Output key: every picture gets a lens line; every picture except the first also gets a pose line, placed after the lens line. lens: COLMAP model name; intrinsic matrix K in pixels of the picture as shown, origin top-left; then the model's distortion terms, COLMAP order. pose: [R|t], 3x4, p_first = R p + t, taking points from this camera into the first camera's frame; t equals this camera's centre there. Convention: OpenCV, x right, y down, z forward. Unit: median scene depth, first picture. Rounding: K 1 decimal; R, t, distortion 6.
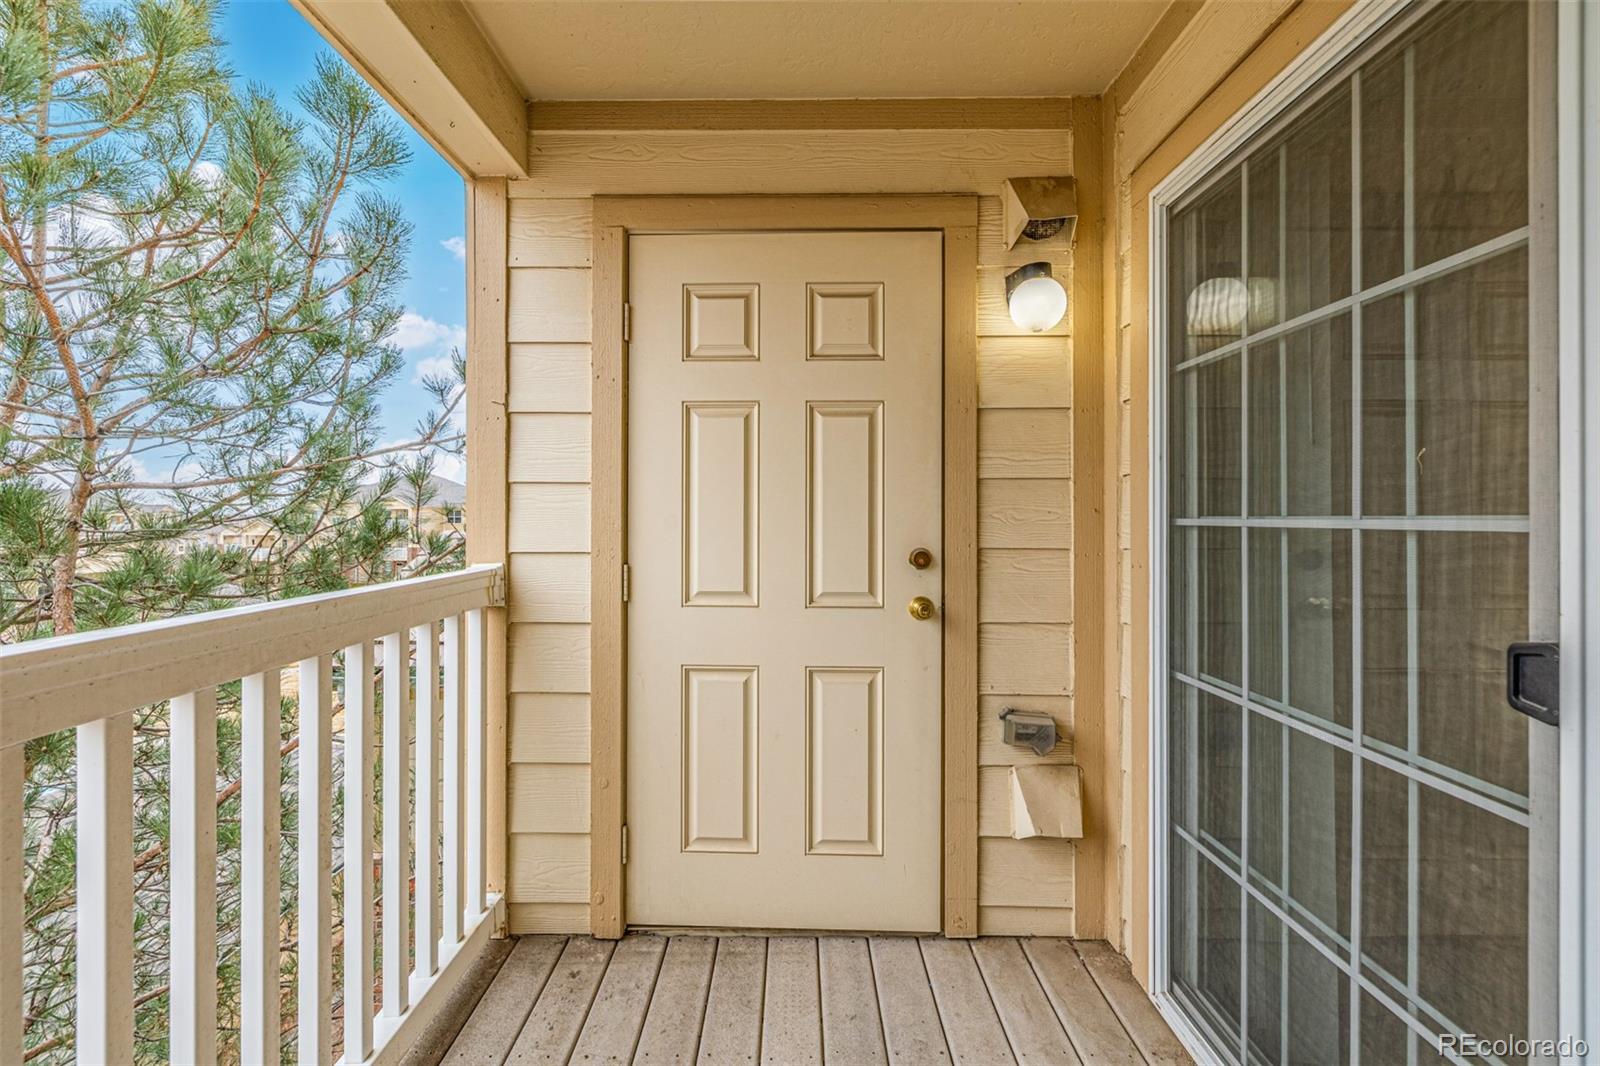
lens RADIAL K [[678.9, 0, 796.3], [0, 678.9, 519.0], [0, 0, 1]] dist [-0.000728, 0.000493]
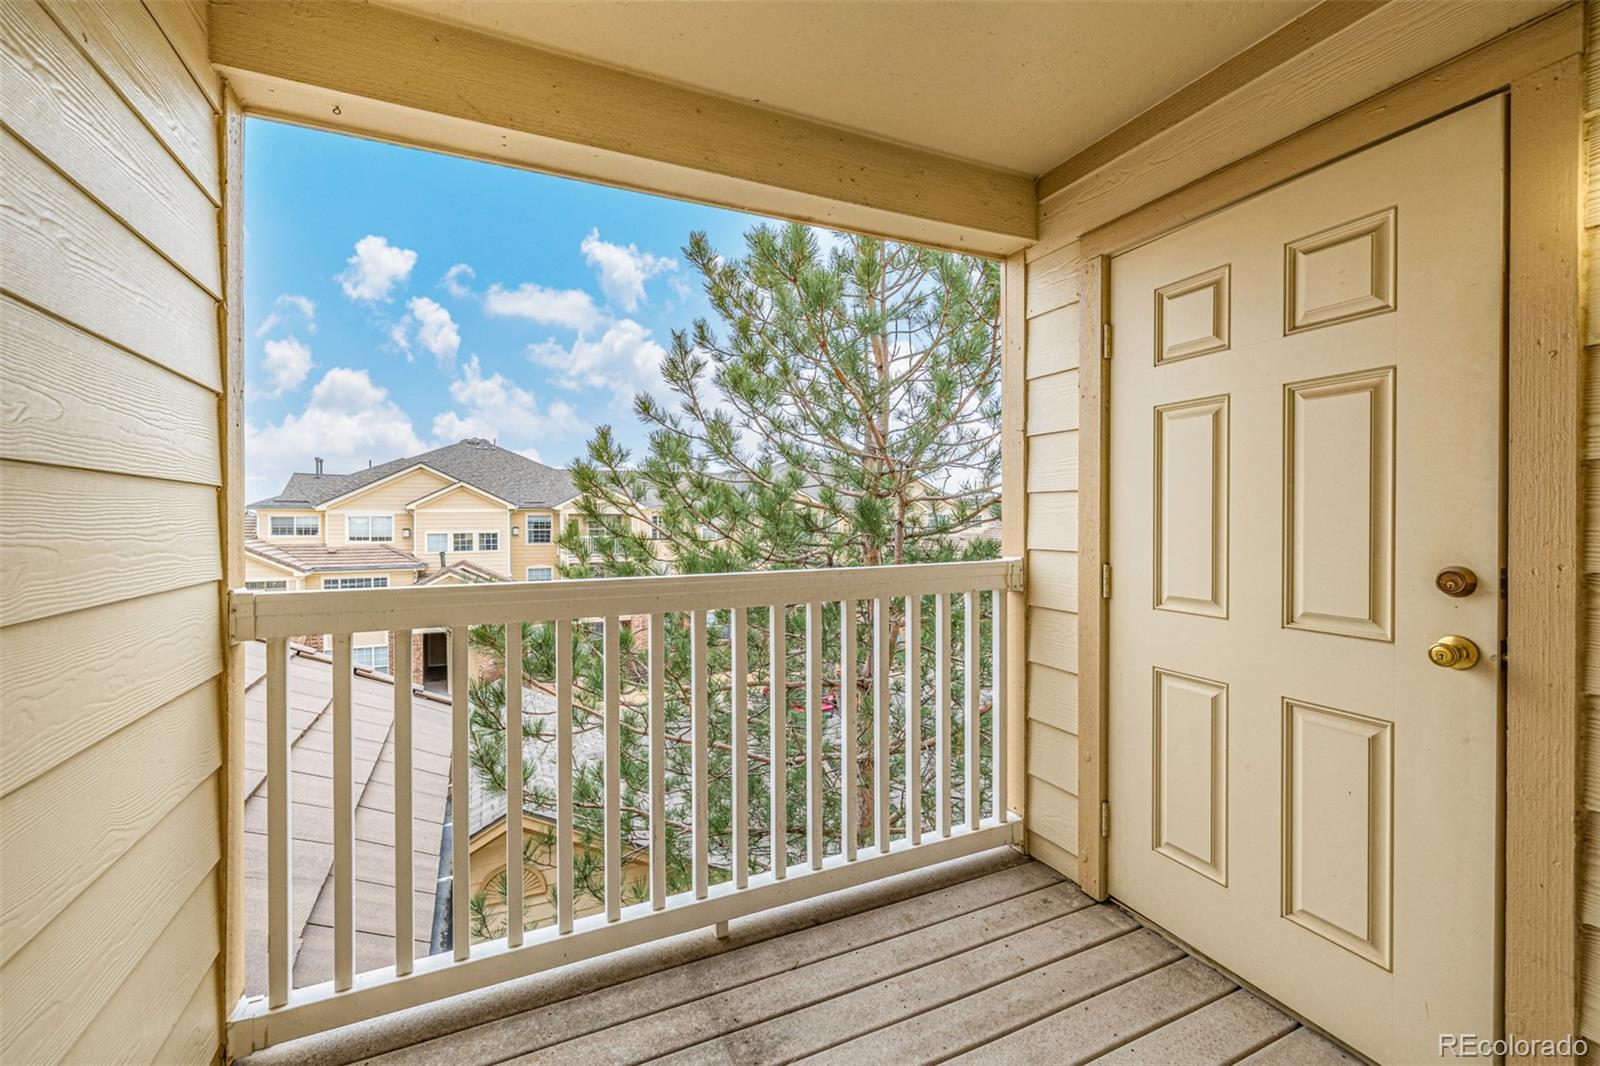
lens RADIAL K [[678.9, 0, 797.1], [0, 678.9, 525.2], [0, 0, 1]] dist [-0.000728, 0.000493]
pose [[0.422806, 0.009372, -0.906172, 0.531018], [0.003084, 0.999926, 0.011780, -0.010173], [0.906215, -0.007775, 0.422746, 0.090088]]
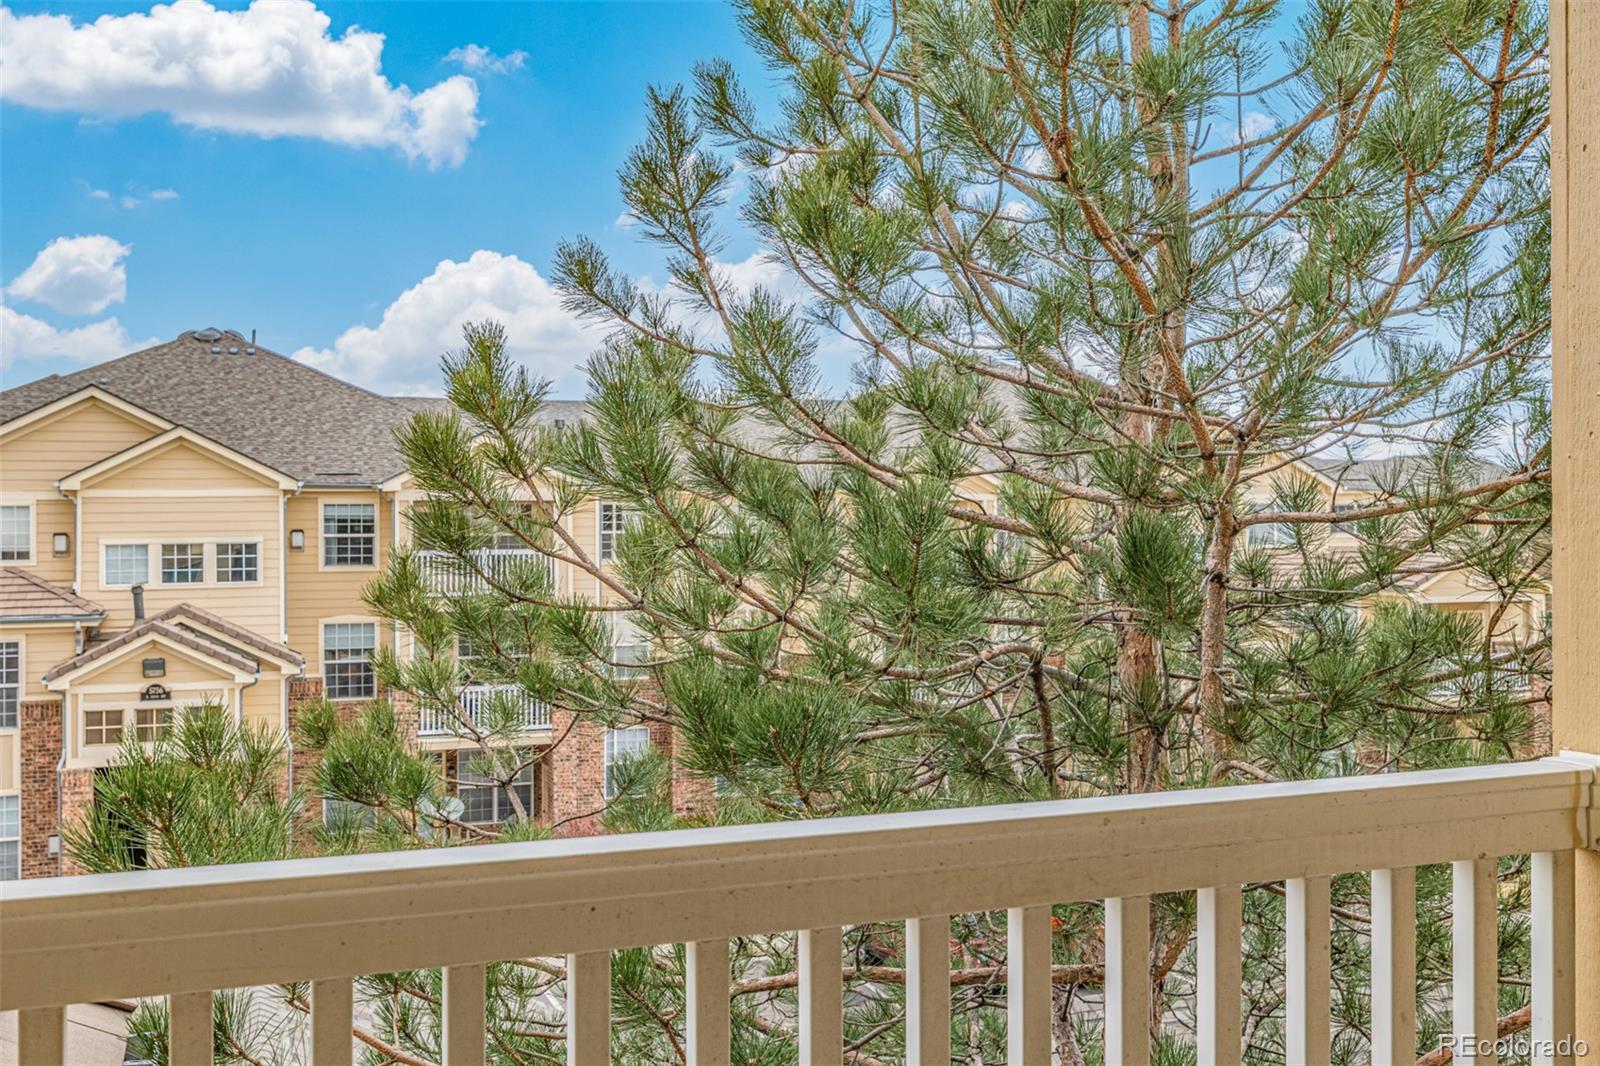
lens RADIAL K [[1549.1, 0, 801.6], [0, 1549.1, 524.2], [0, 0, 1]] dist [0.001547, 0.000000]
pose [[0.348312, 0.014173, -0.937271, 0.318220], [-0.002652, 0.999897, 0.014134, -0.097994], [0.937375, -0.002438, 0.348314, 0.141354]]
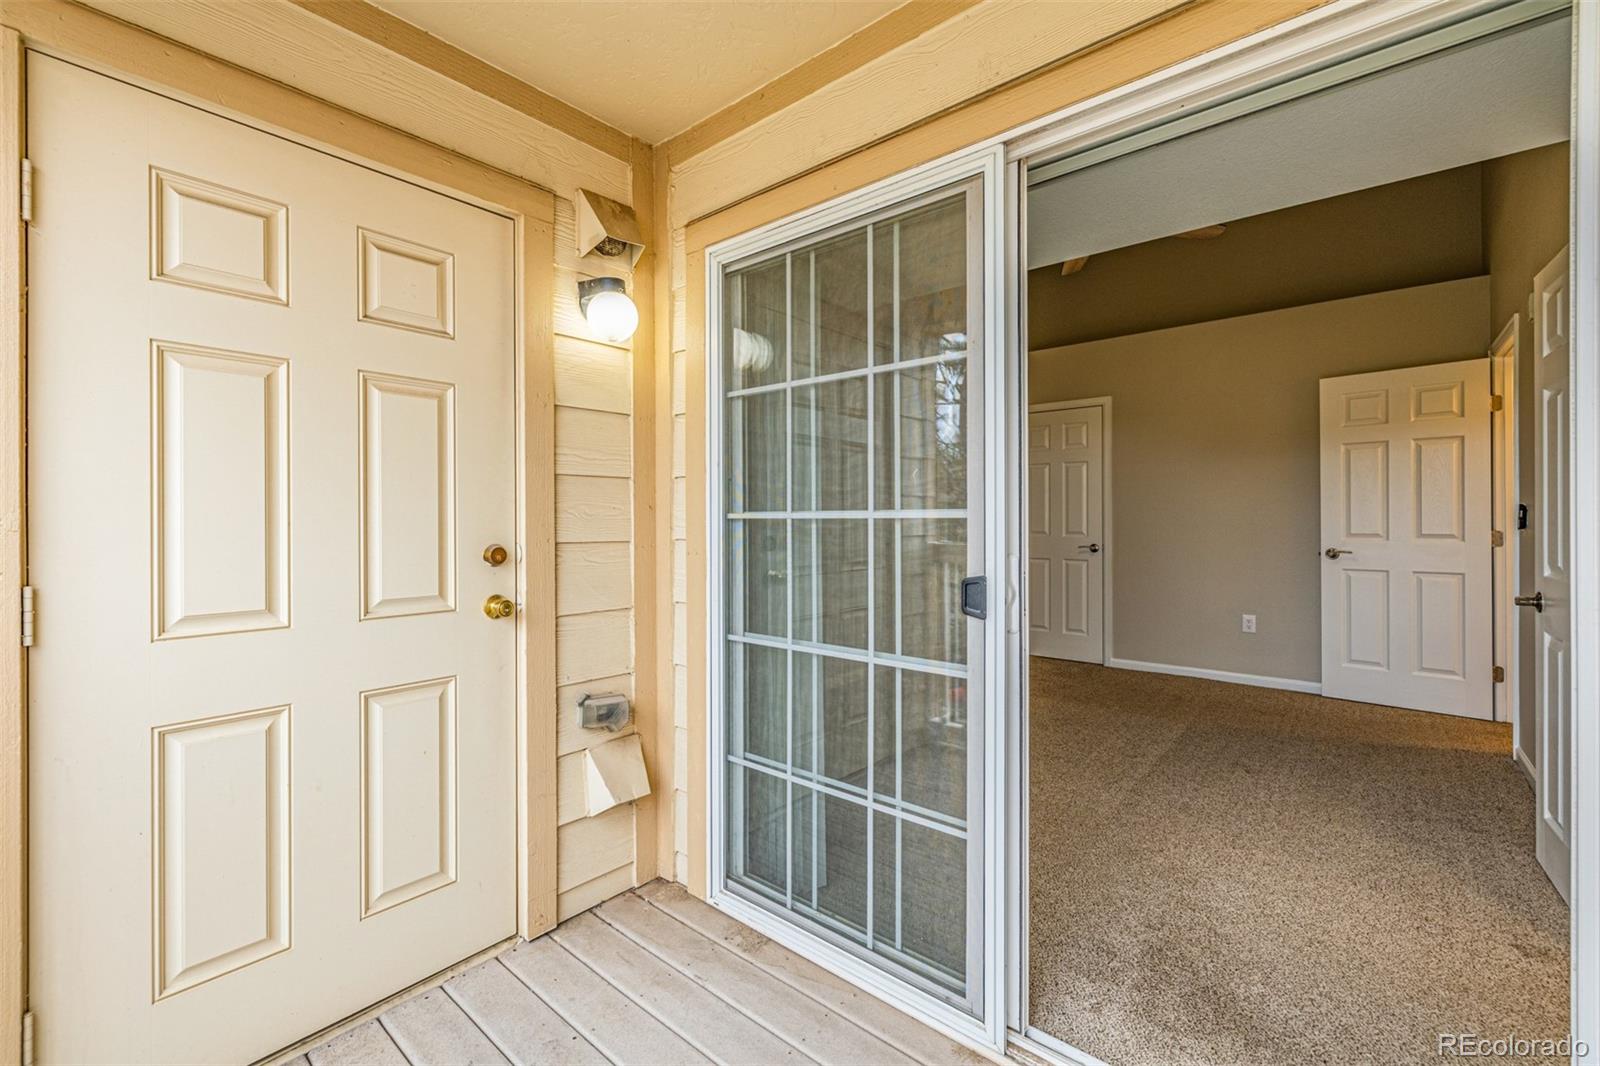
lens RADIAL K [[678.9, 0, 792.9], [0, 678.9, 523.4], [0, 0, 1]] dist [-0.000728, 0.000493]
pose [[0.647725, -0.006400, 0.761847, -0.272487], [0.003988, 0.999979, 0.005011, 0.010357], [-0.761864, -0.000207, 0.647737, 0.072962]]
